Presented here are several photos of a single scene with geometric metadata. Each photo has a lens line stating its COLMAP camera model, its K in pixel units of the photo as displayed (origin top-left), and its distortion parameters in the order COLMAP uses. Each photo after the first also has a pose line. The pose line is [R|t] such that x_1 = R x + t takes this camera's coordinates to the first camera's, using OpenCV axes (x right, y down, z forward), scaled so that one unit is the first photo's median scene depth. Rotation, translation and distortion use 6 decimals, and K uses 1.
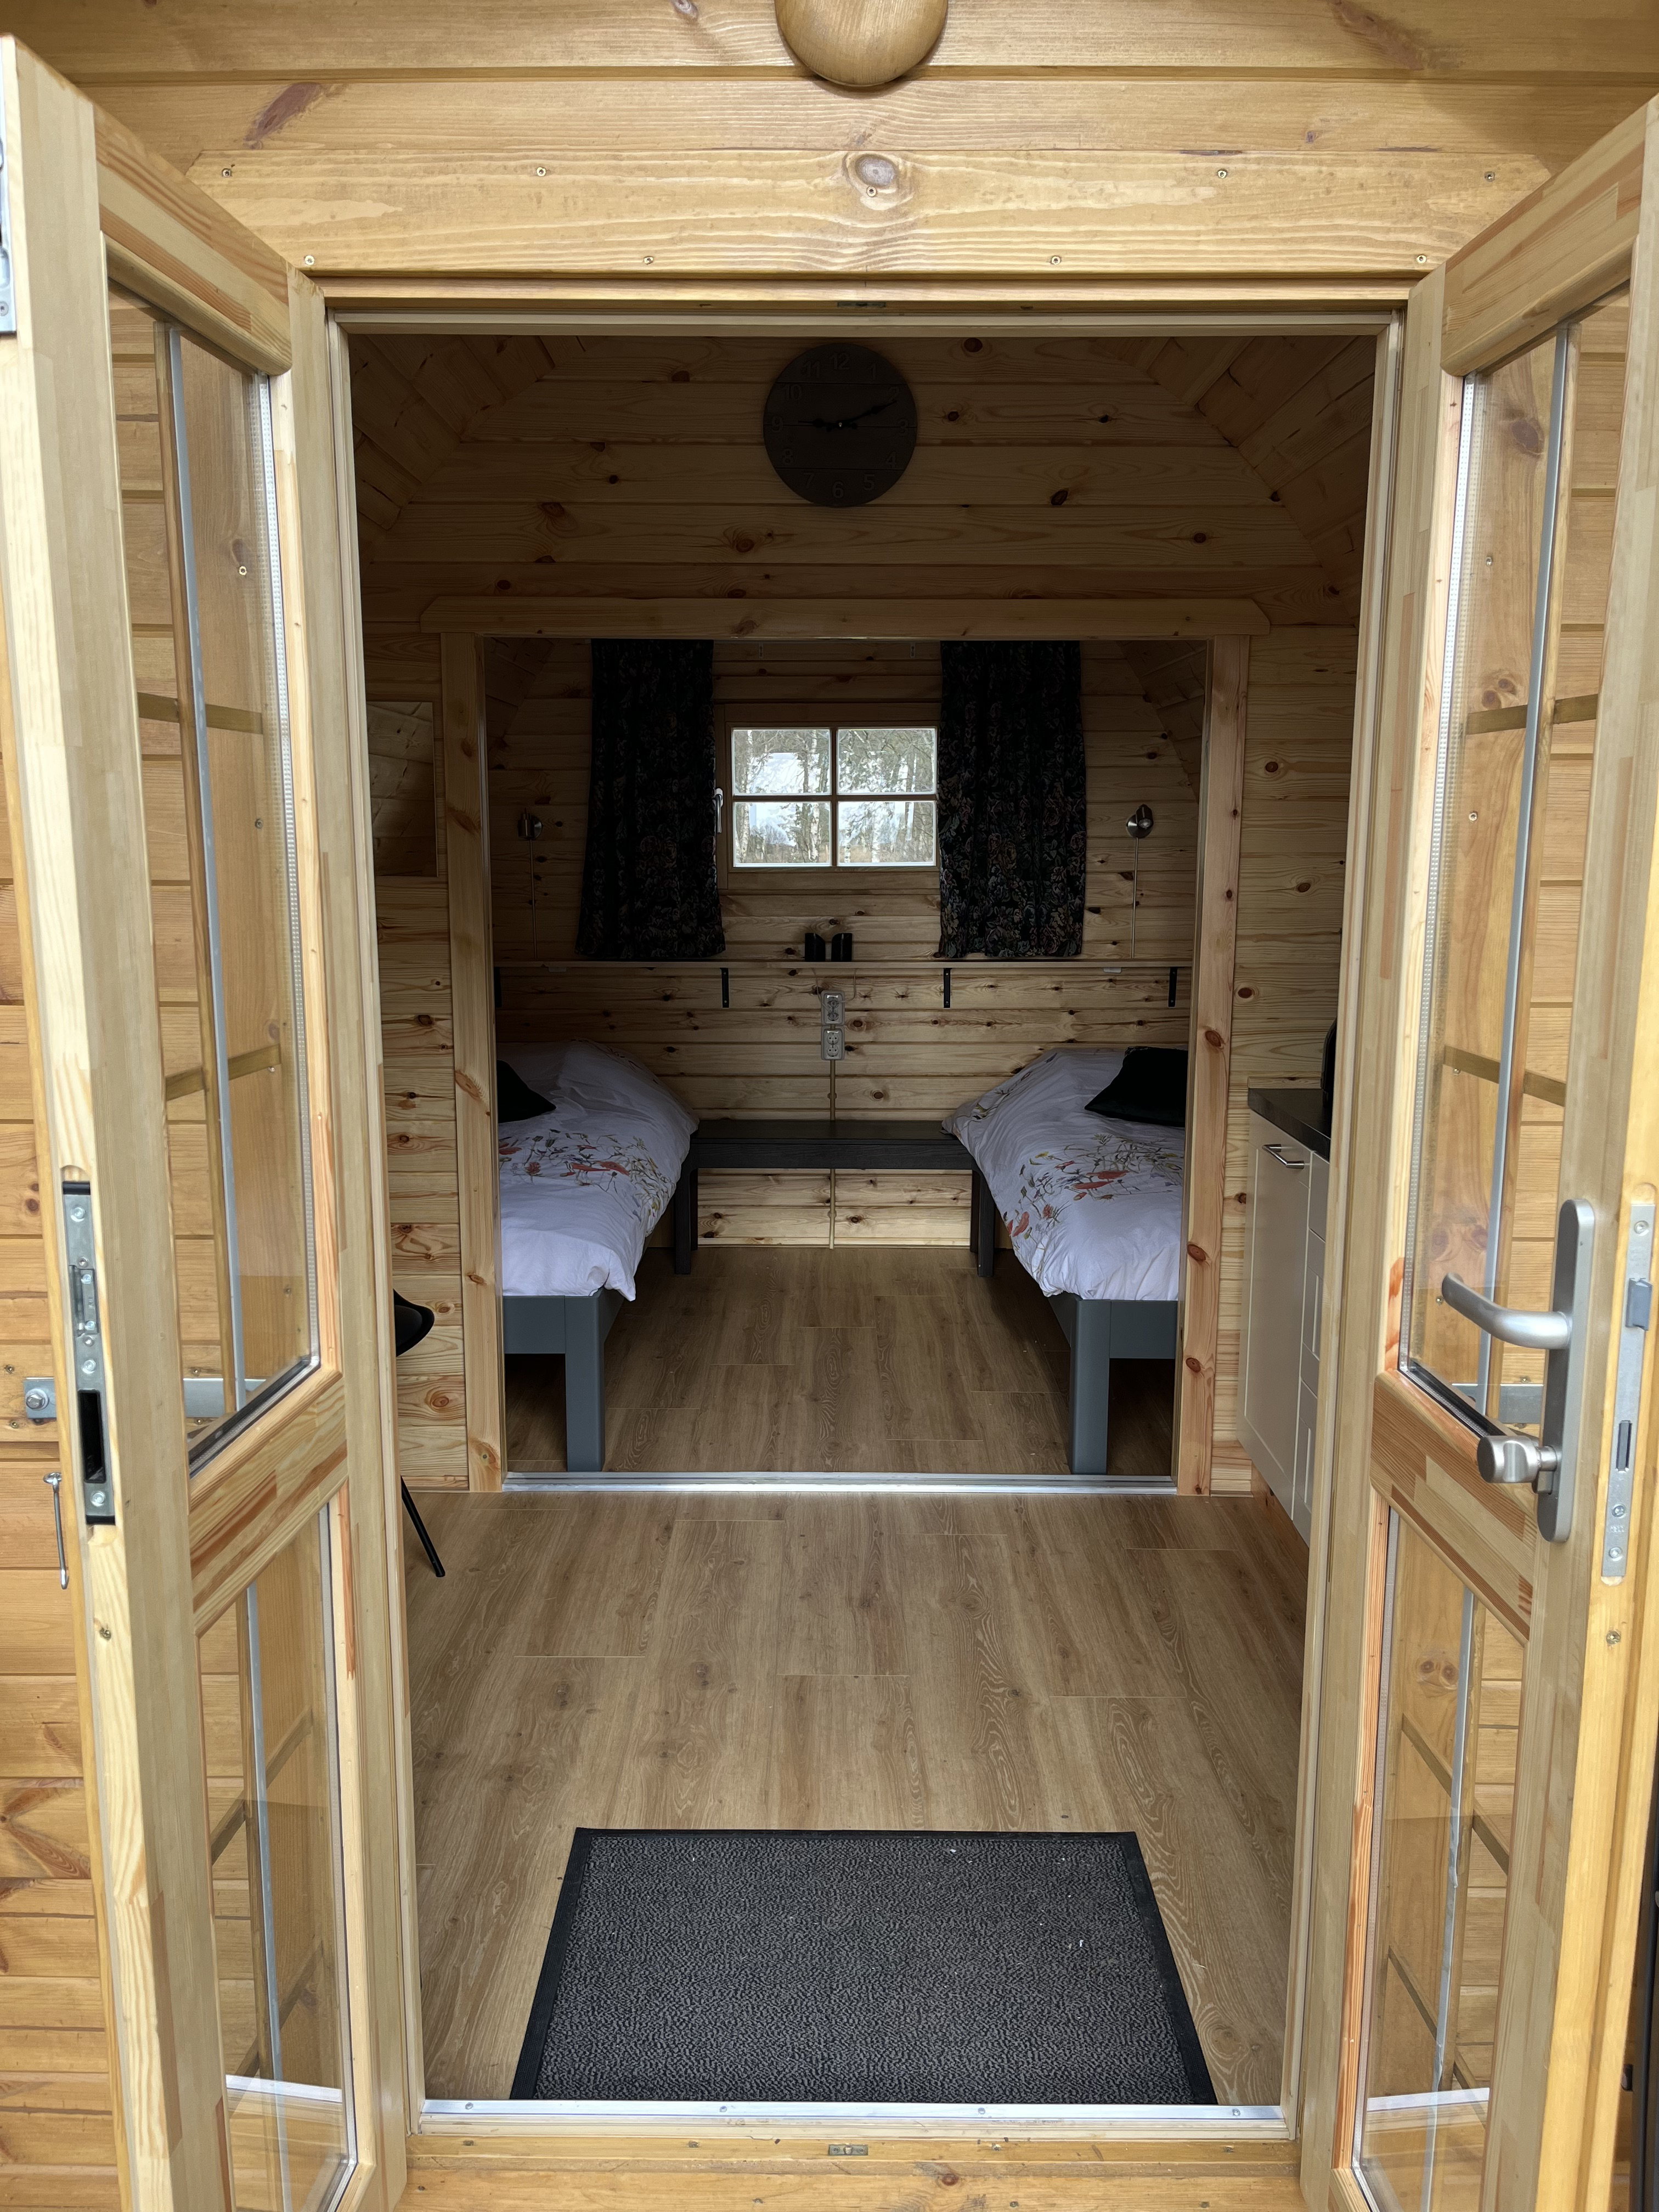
lens RADIAL K [[1674.3, 0, 804.0], [0, 1674.3, 1127.0], [0, 0, 1]] dist [0.079657, -0.112772]
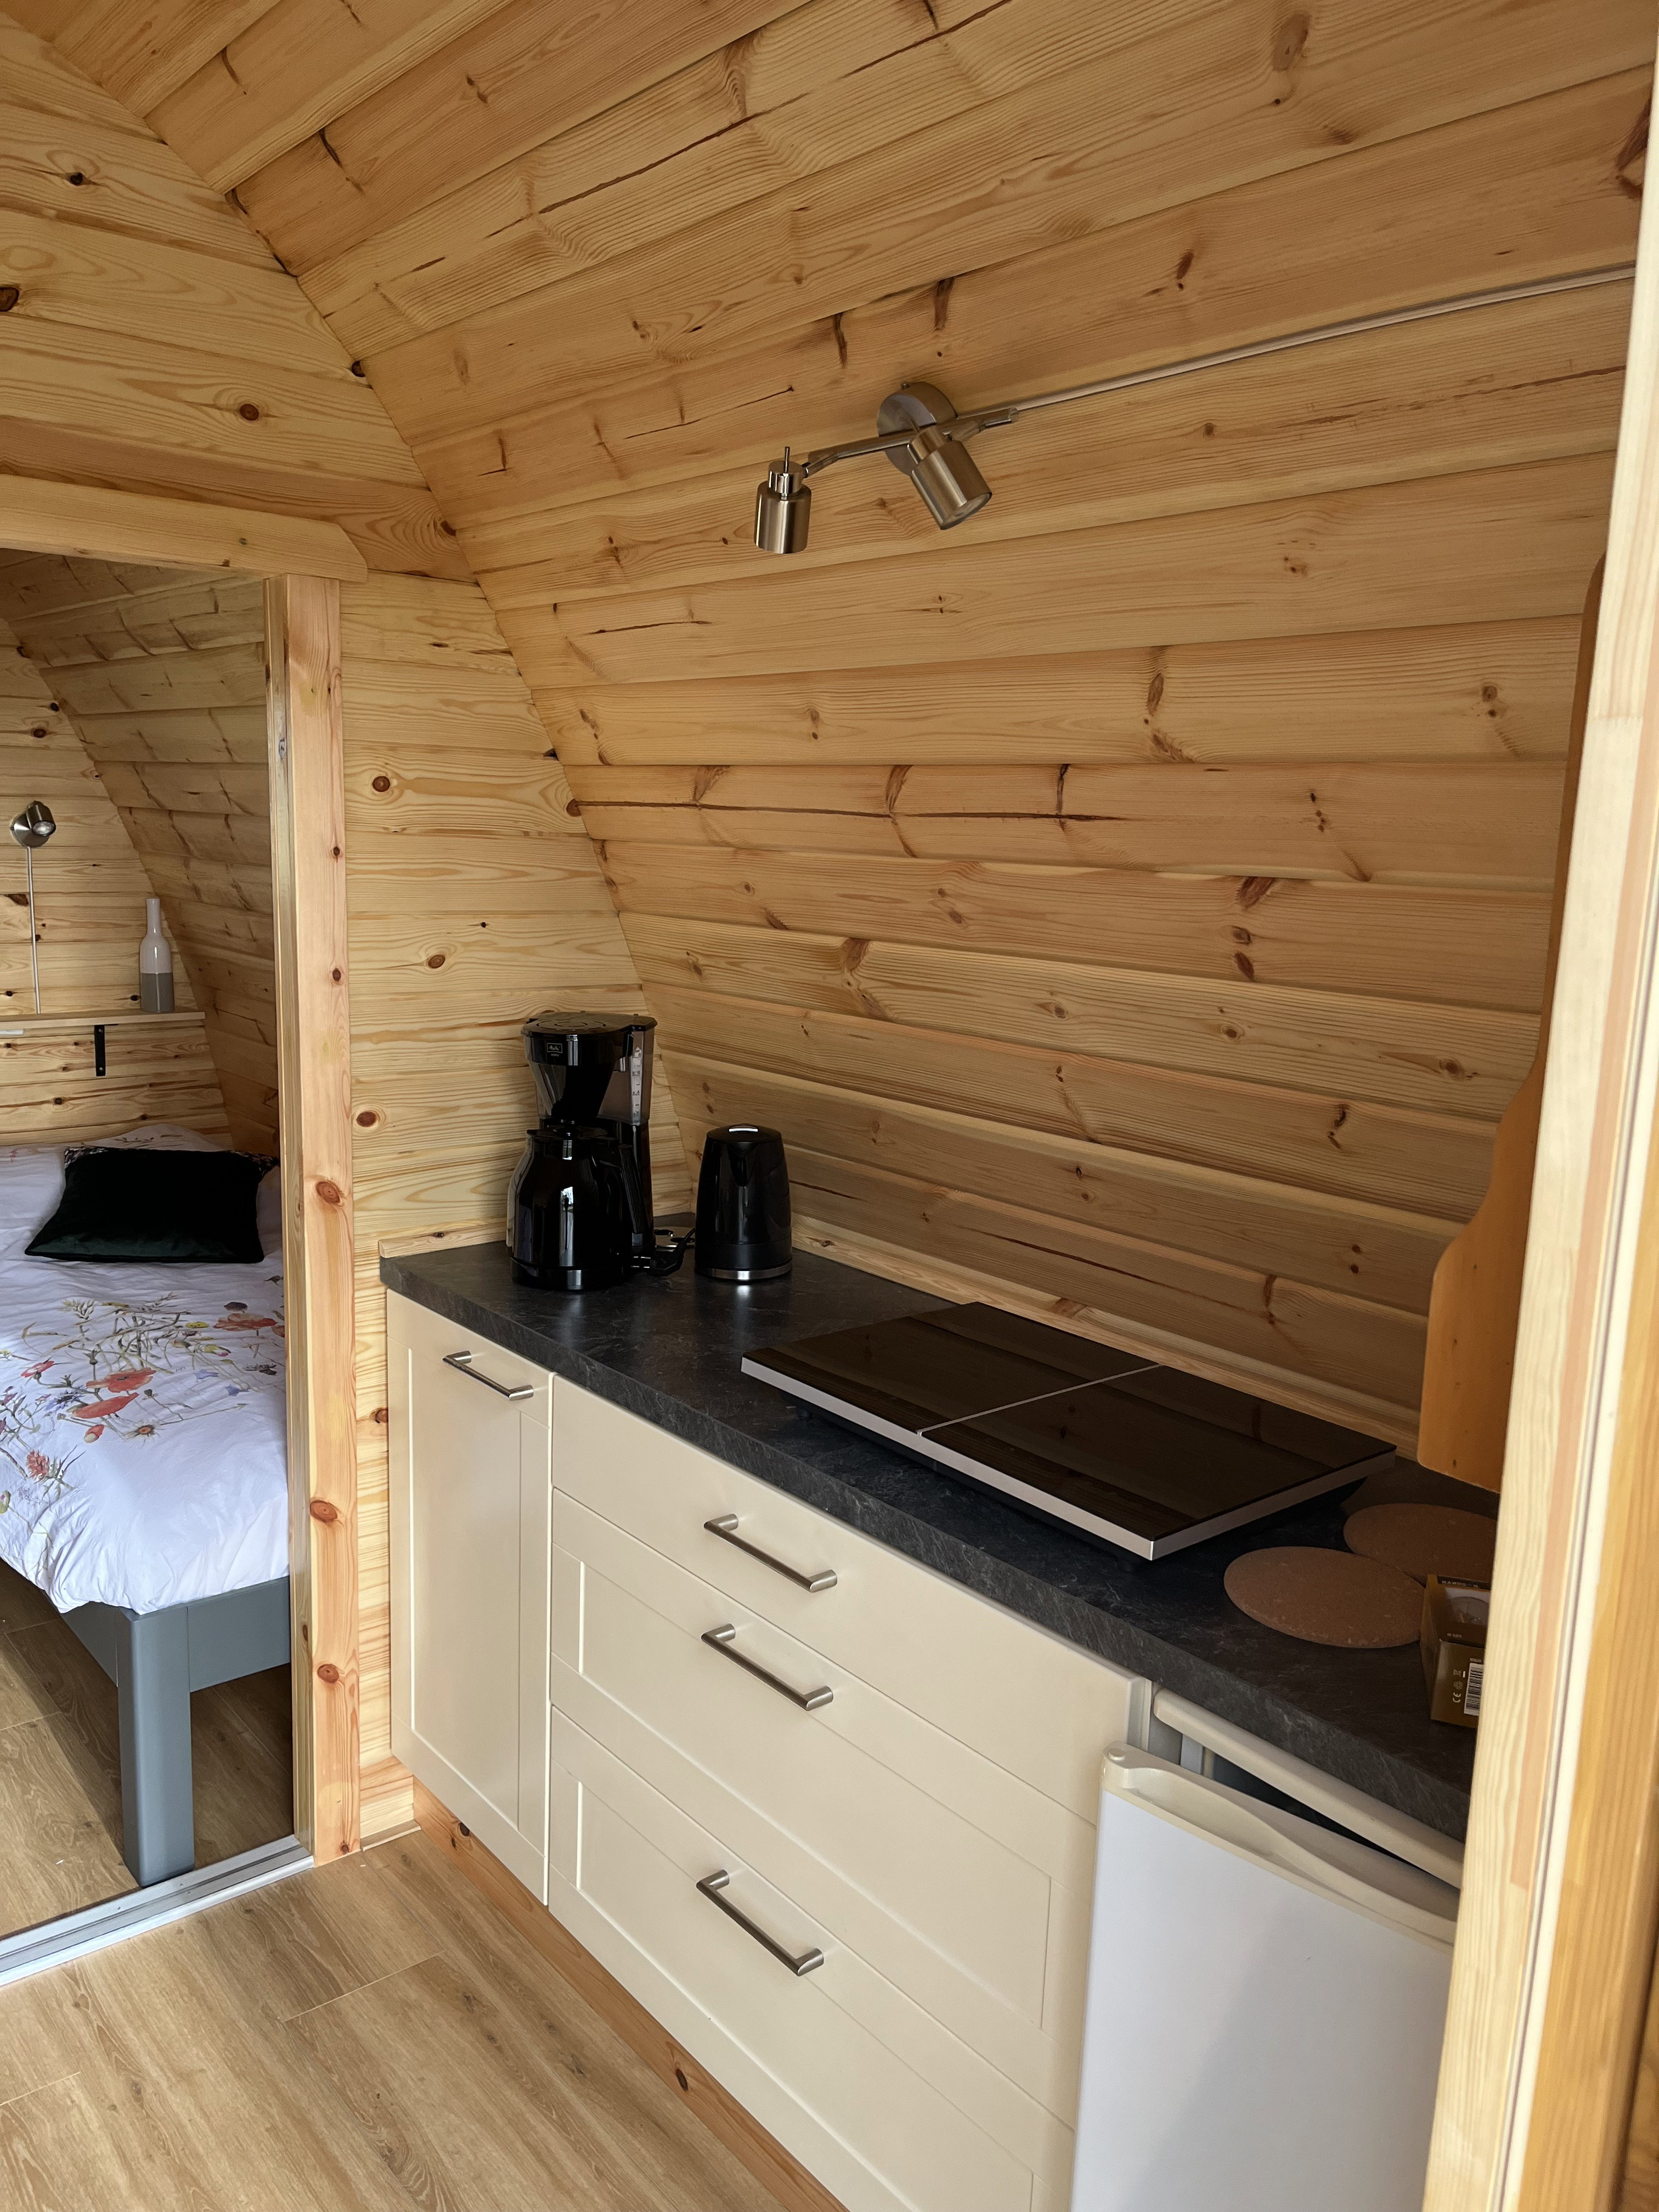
lens RADIAL K [[1674.3, 0, 804.0], [0, 1674.3, 1127.0], [0, 0, 1]] dist [0.079657, -0.112772]
pose [[0.766146, -0.095693, 0.635502, -0.019658], [0.085339, 0.995244, 0.046980, -0.059891], [-0.636975, 0.018239, 0.770668, 0.239969]]
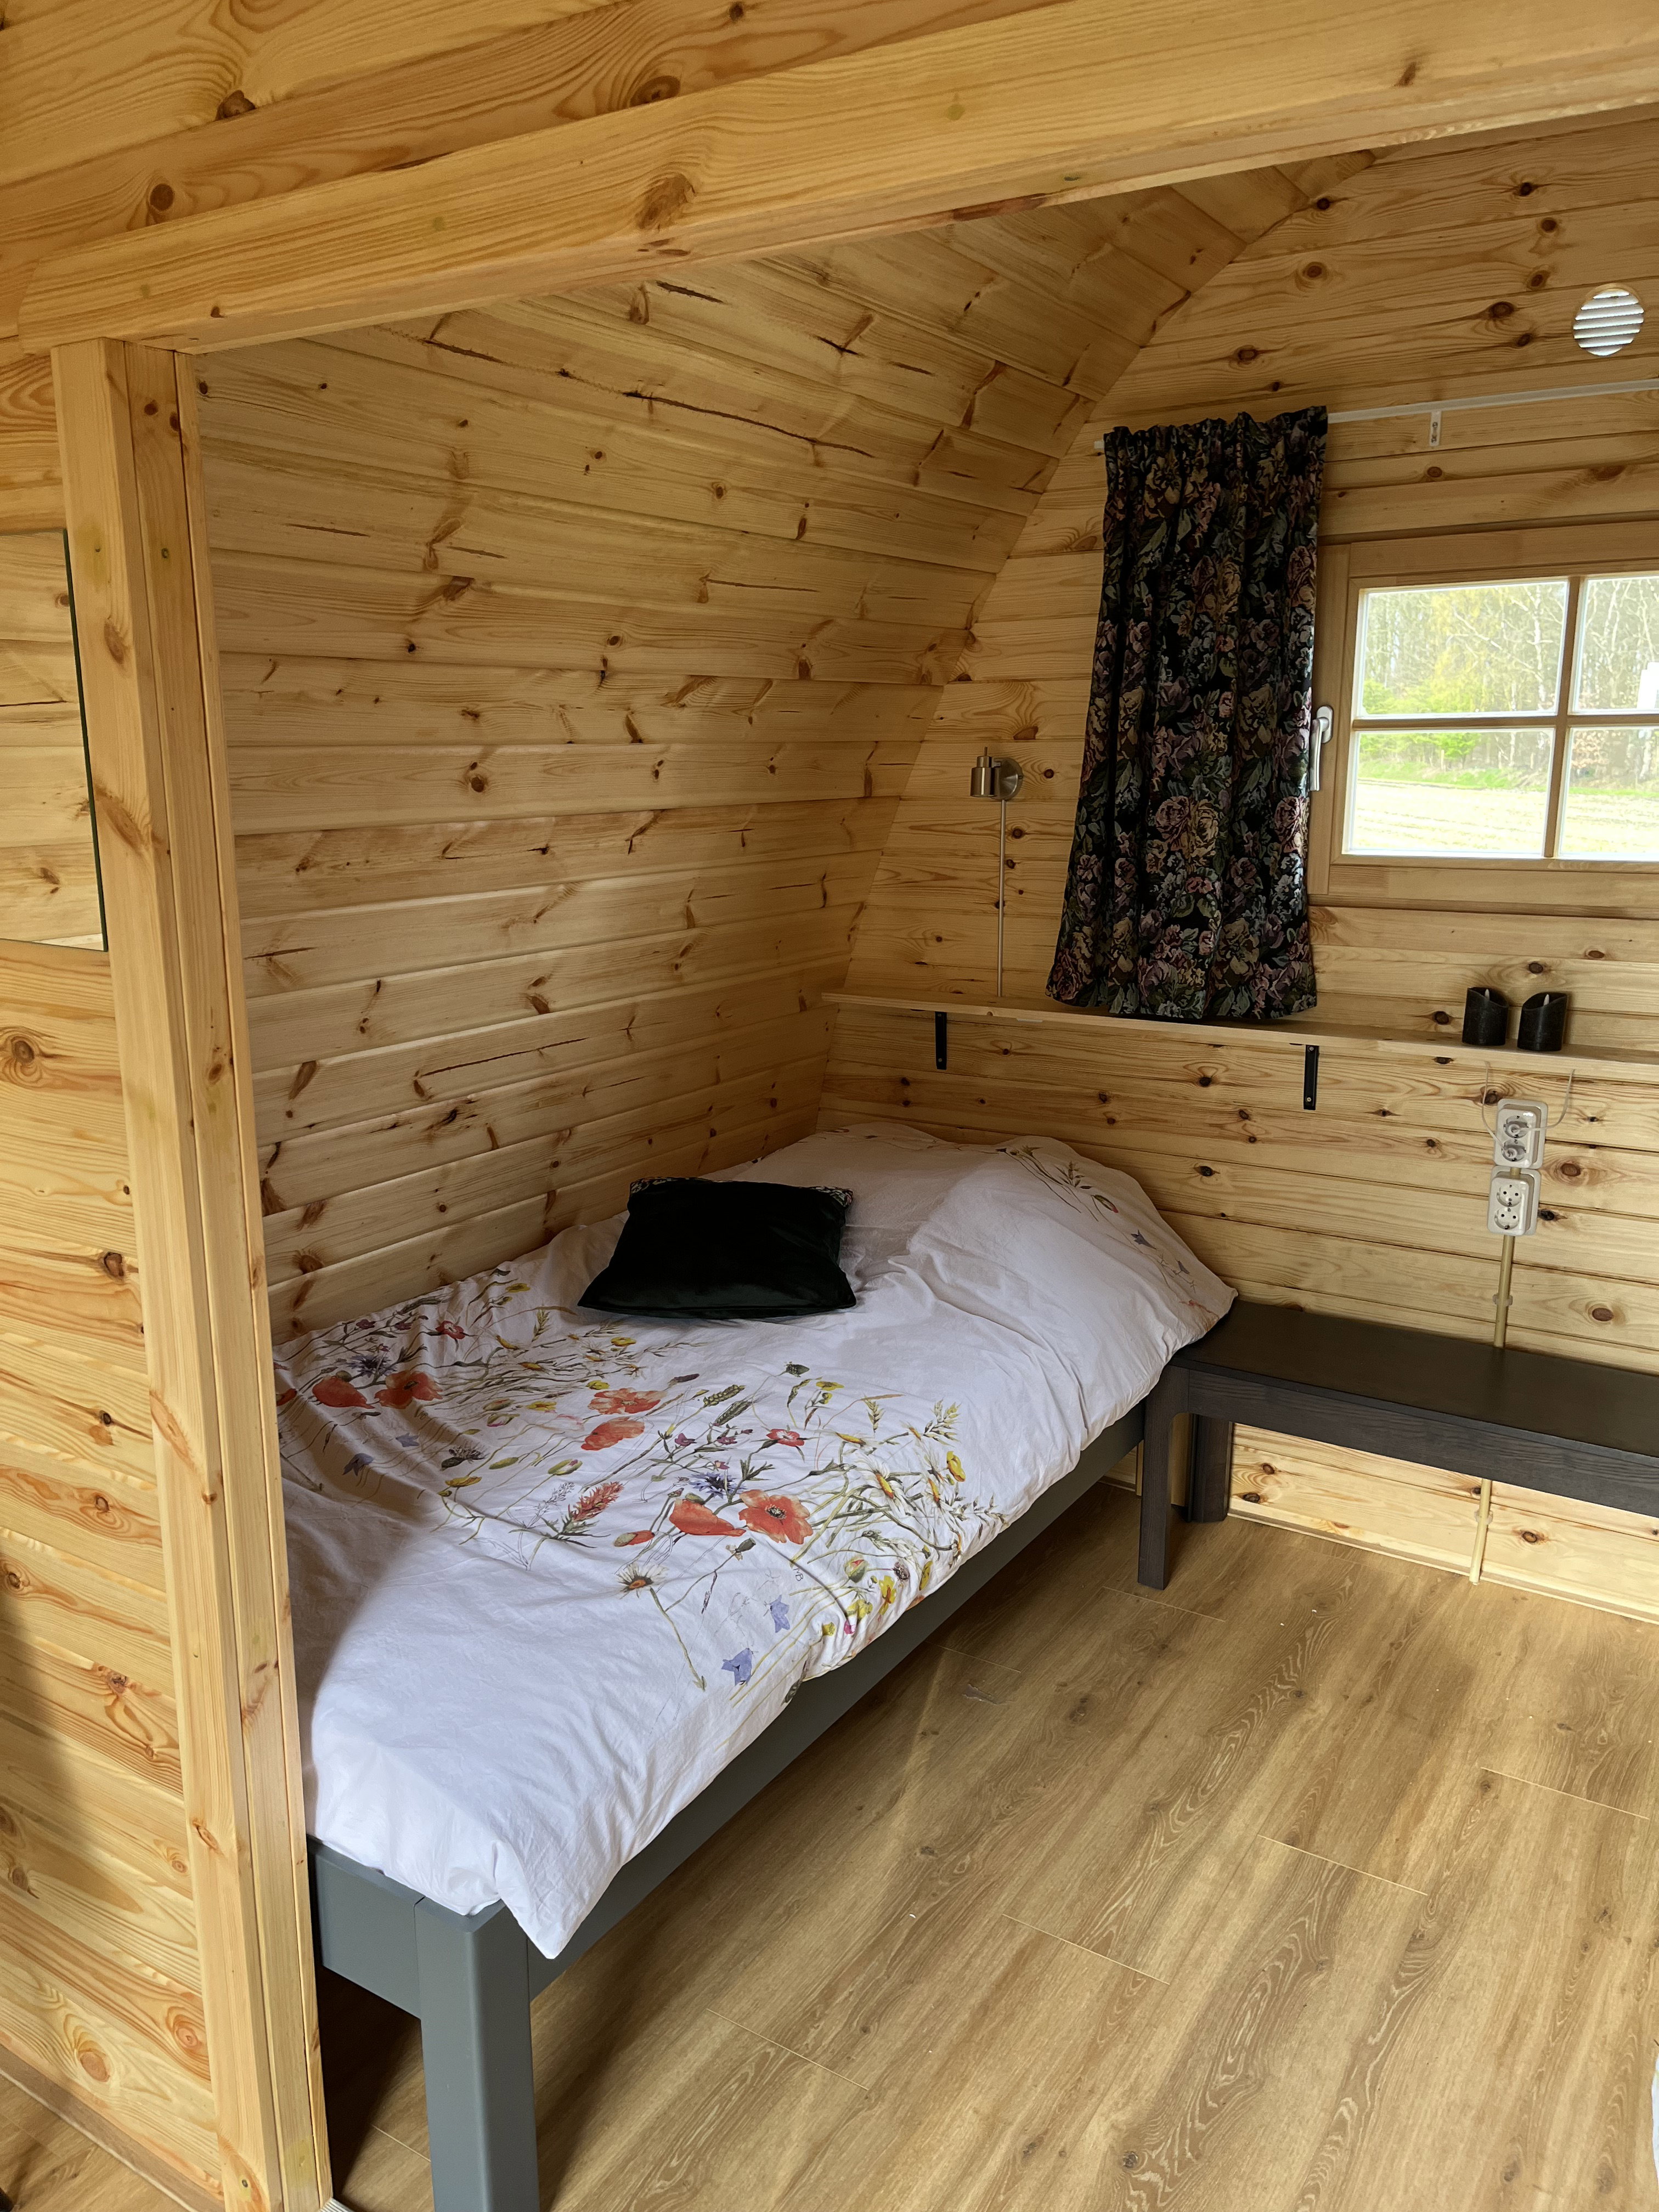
lens RADIAL K [[1661.2, 0, 794.5], [0, 1661.2, 1117.4], [0, 0, 1]] dist [0.082081, -0.116906]
pose [[0.844392, 0.113975, -0.523461, 0.101686], [-0.087748, 0.993335, 0.074736, -0.098977], [0.528490, -0.017173, 0.848766, 0.466196]]
